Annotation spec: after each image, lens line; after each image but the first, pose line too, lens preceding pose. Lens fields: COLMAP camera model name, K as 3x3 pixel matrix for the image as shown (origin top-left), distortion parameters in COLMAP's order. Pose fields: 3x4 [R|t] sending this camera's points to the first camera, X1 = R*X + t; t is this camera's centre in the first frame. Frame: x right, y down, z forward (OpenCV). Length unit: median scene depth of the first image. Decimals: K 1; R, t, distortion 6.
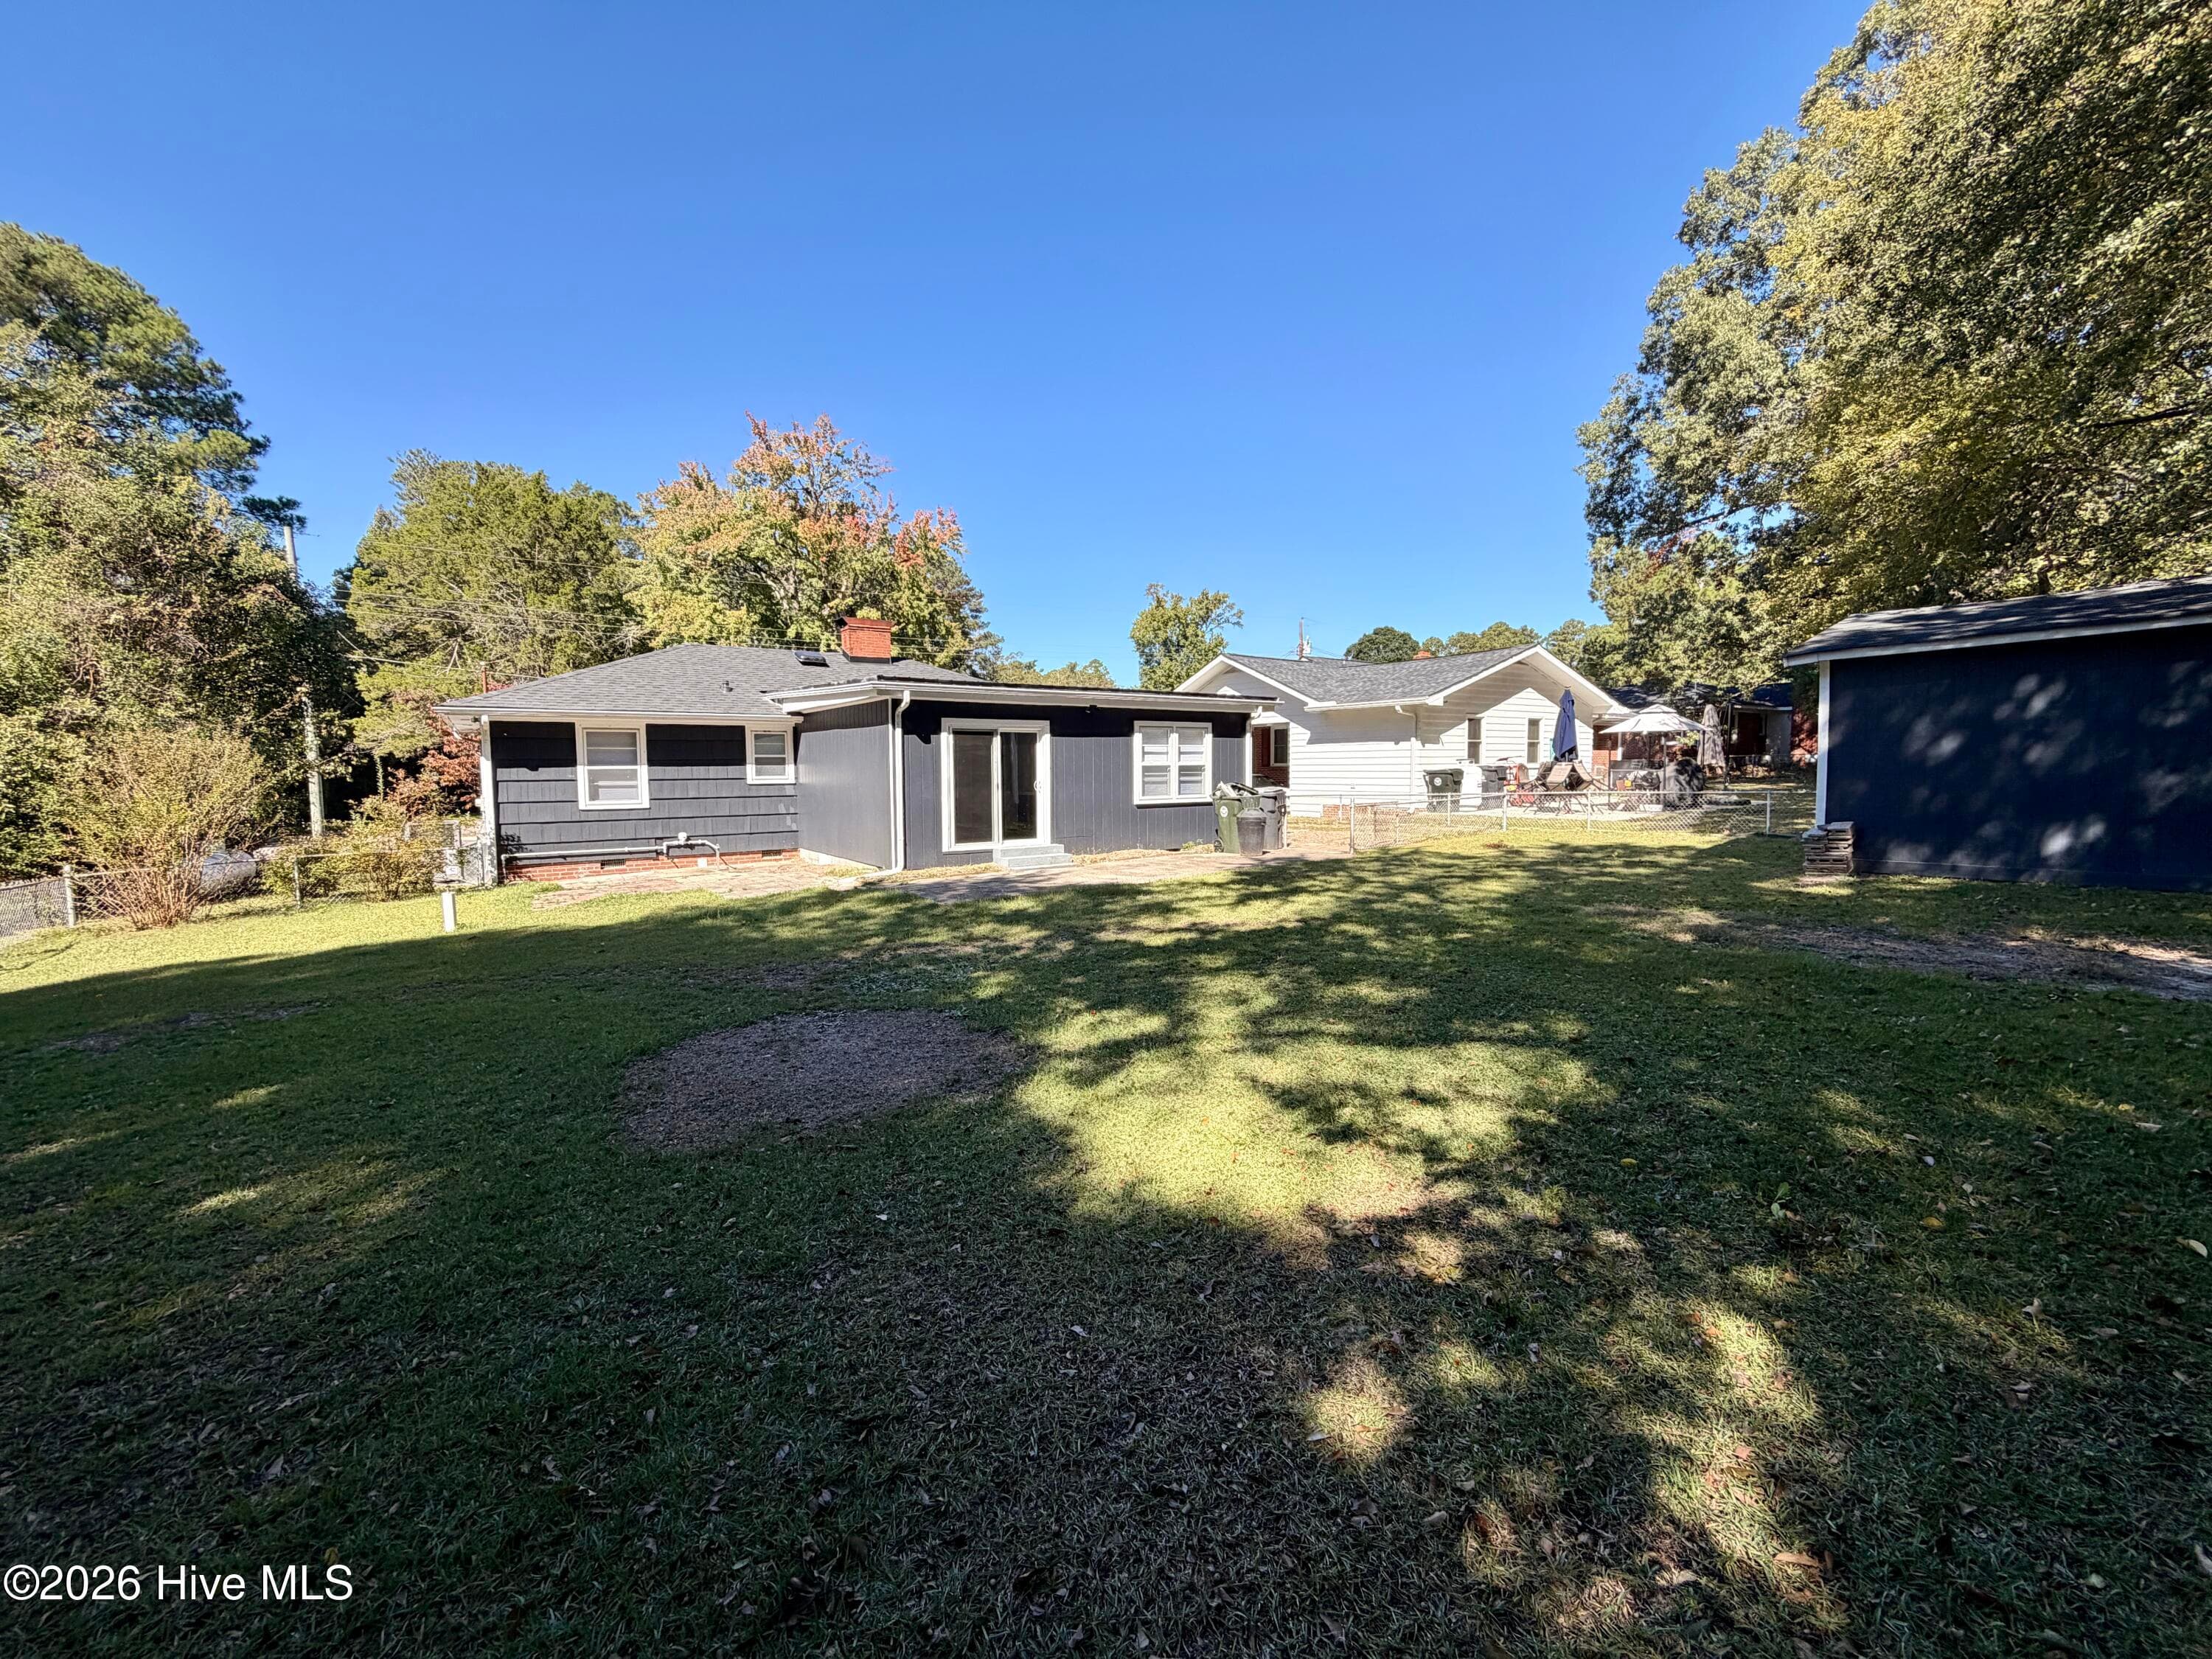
lens RADIAL K [[886.3, 0, 1097.0], [0, 886.3, 831.0], [0, 0, 1]] dist [-0.003344, 0.004068]
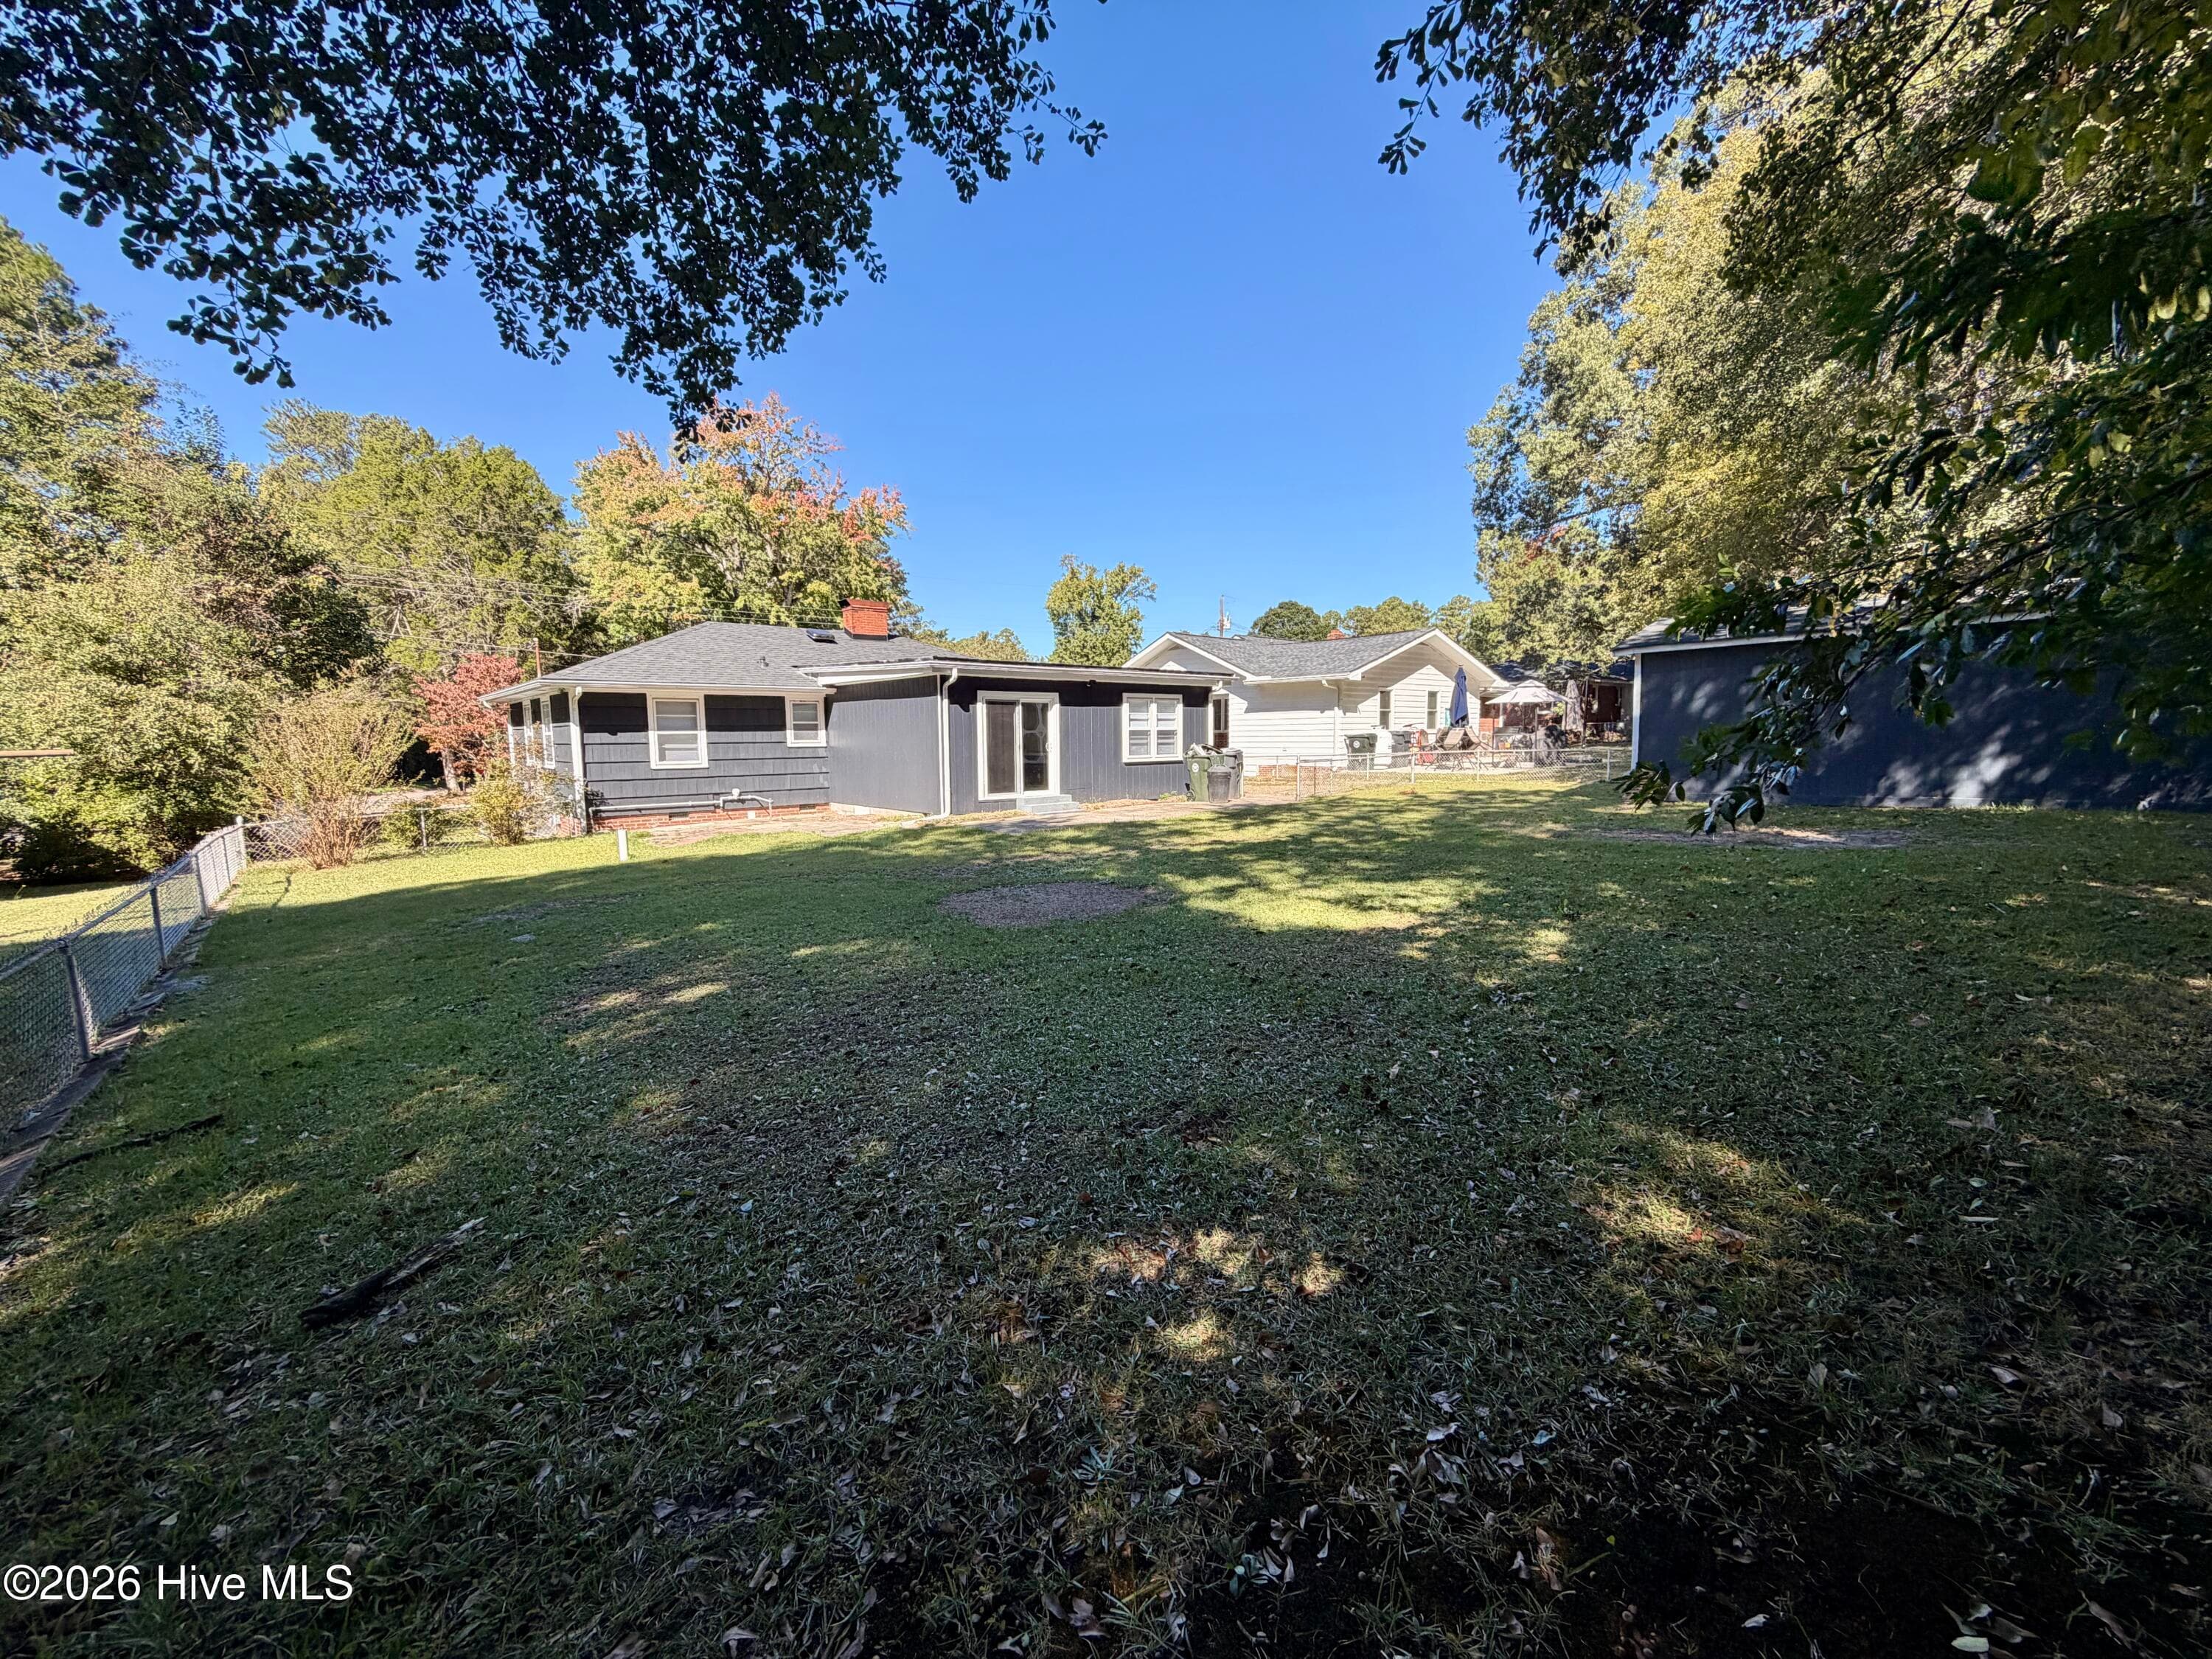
lens RADIAL K [[886.3, 0, 1097.0], [0, 886.3, 831.0], [0, 0, 1]] dist [-0.003344, 0.004068]
pose [[0.994310, -0.013849, 0.105620, -0.089215], [0.010253, 0.999352, 0.034511, 0.015935], [-0.106029, -0.033231, 0.993808, -0.149179]]
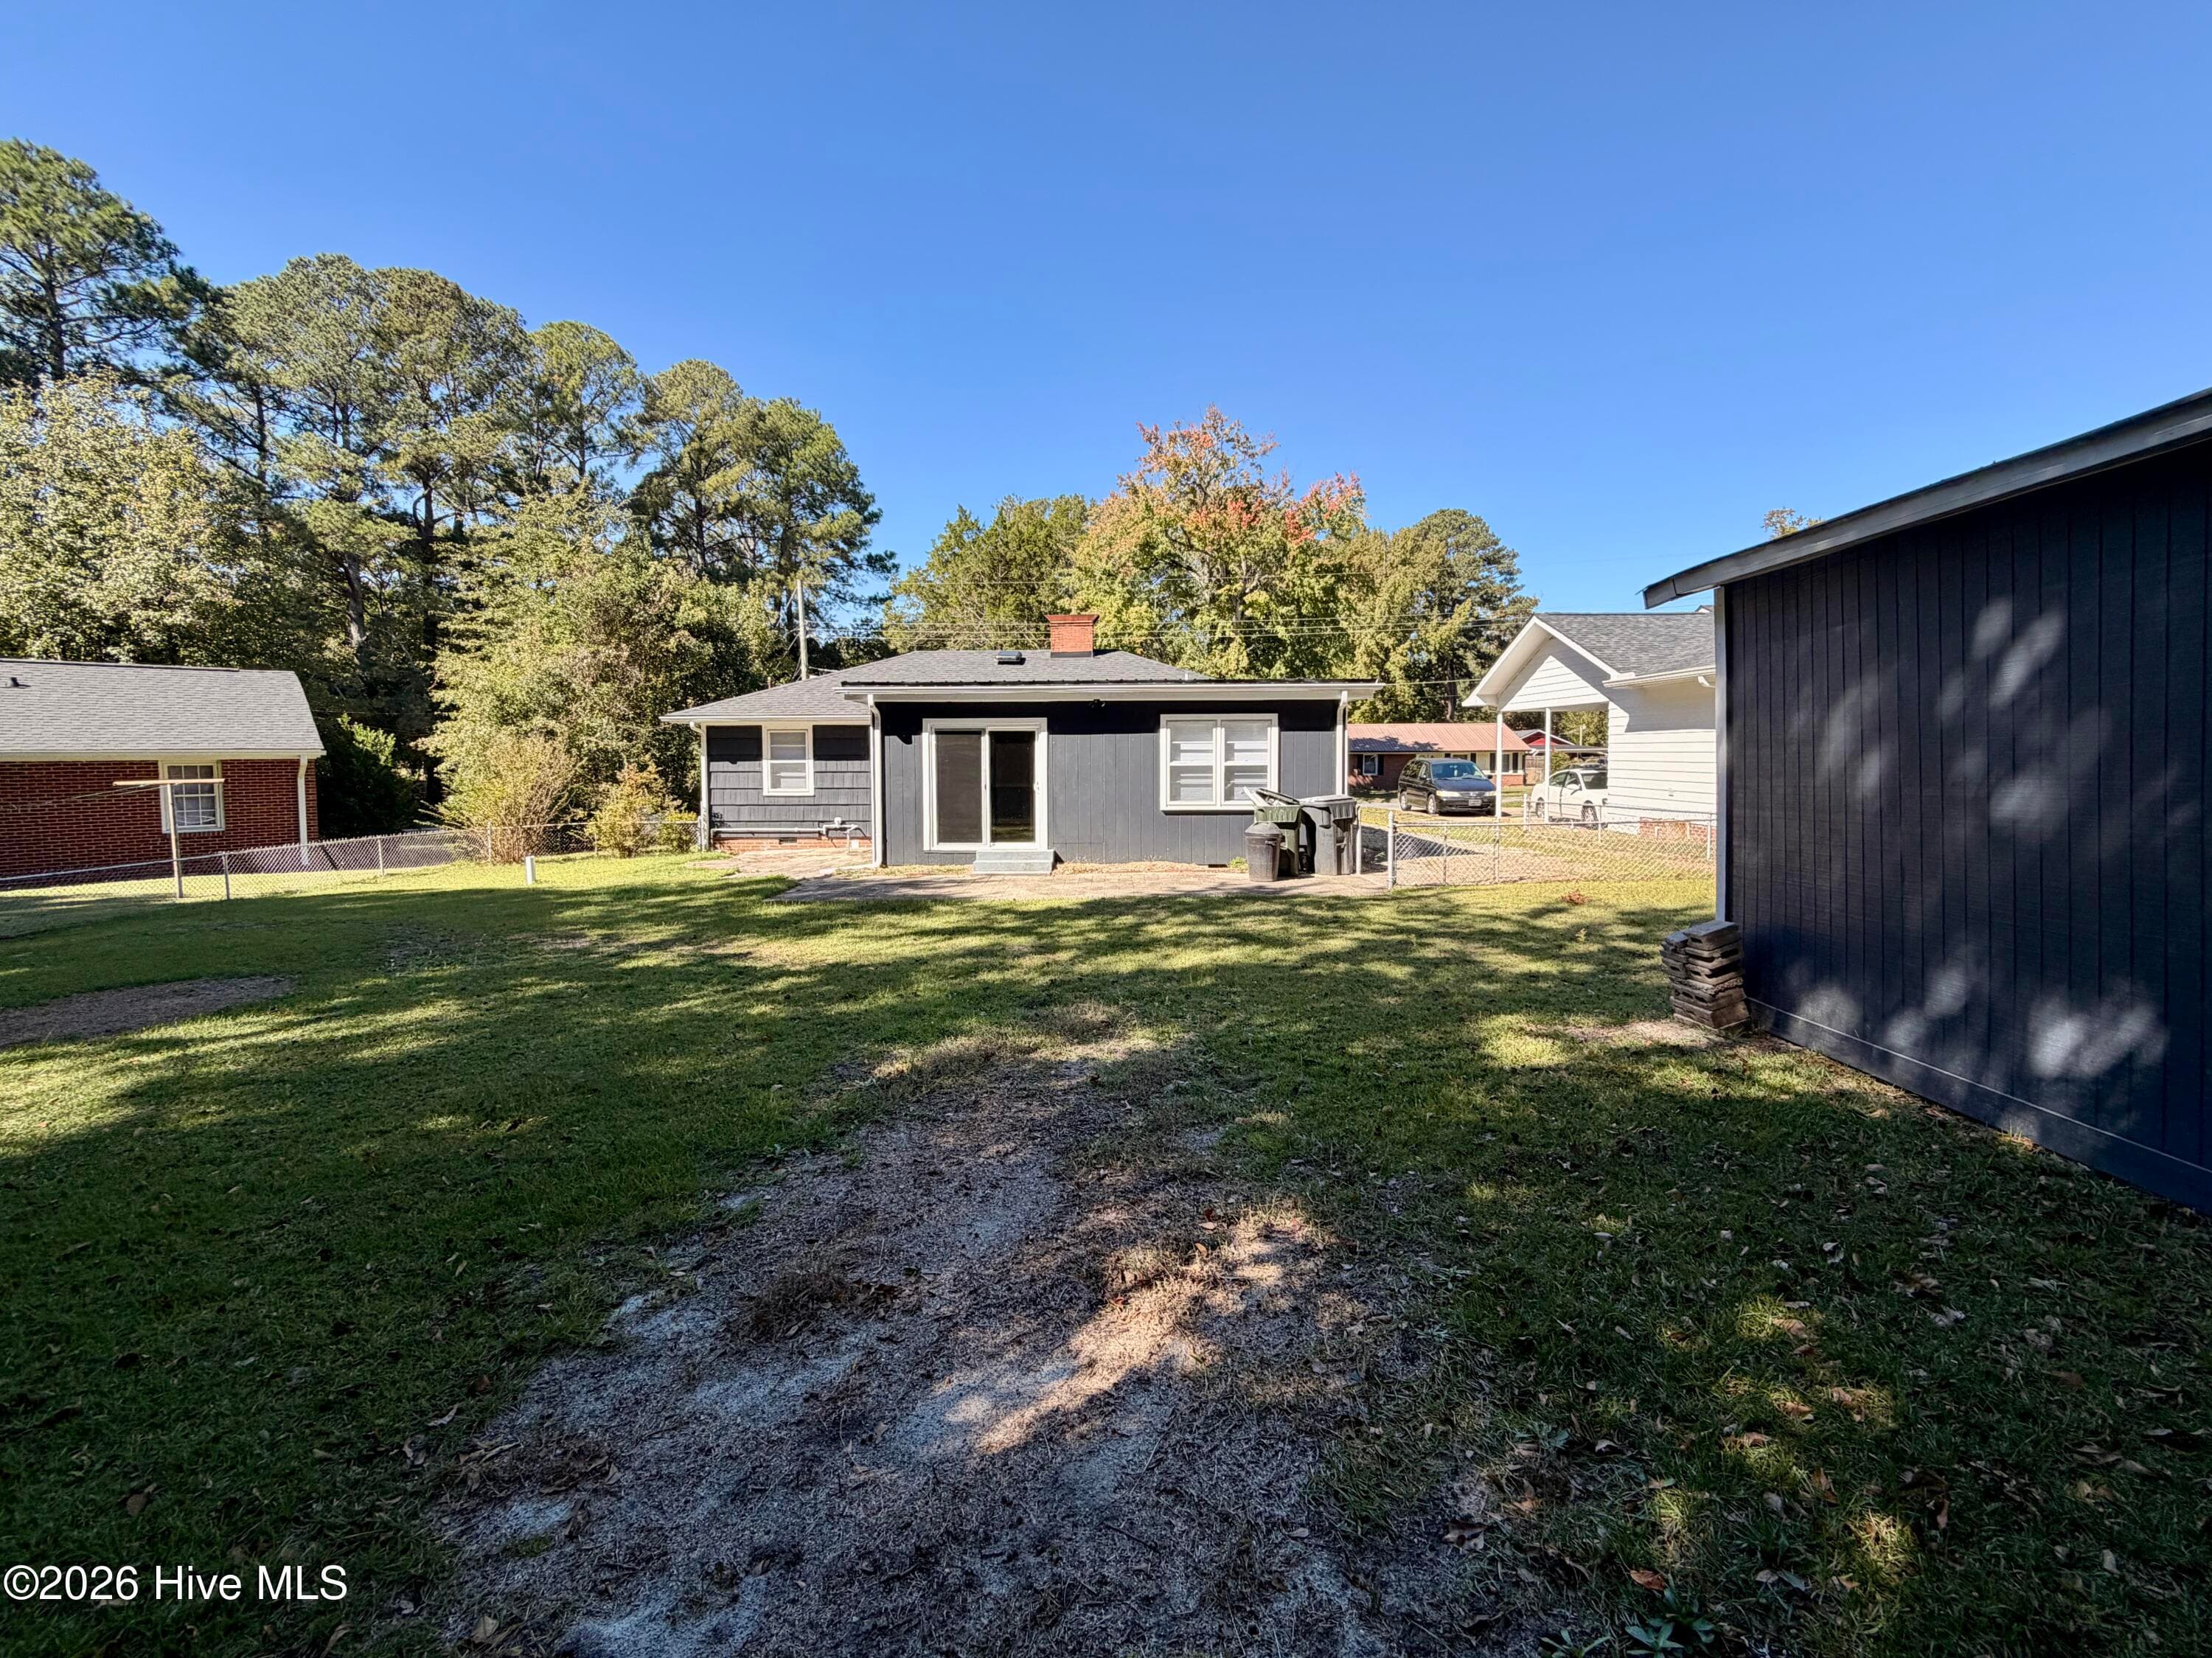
lens RADIAL K [[918.1, 0, 1103.8], [0, 918.1, 777.0], [0, 0, 1]] dist [-0.000095, -0.000073]
pose [[0.804994, 0.021502, -0.592893, 0.383974], [-0.044641, 0.998705, -0.024391, -0.027535], [0.591601, 0.046102, 0.804912, 0.174123]]
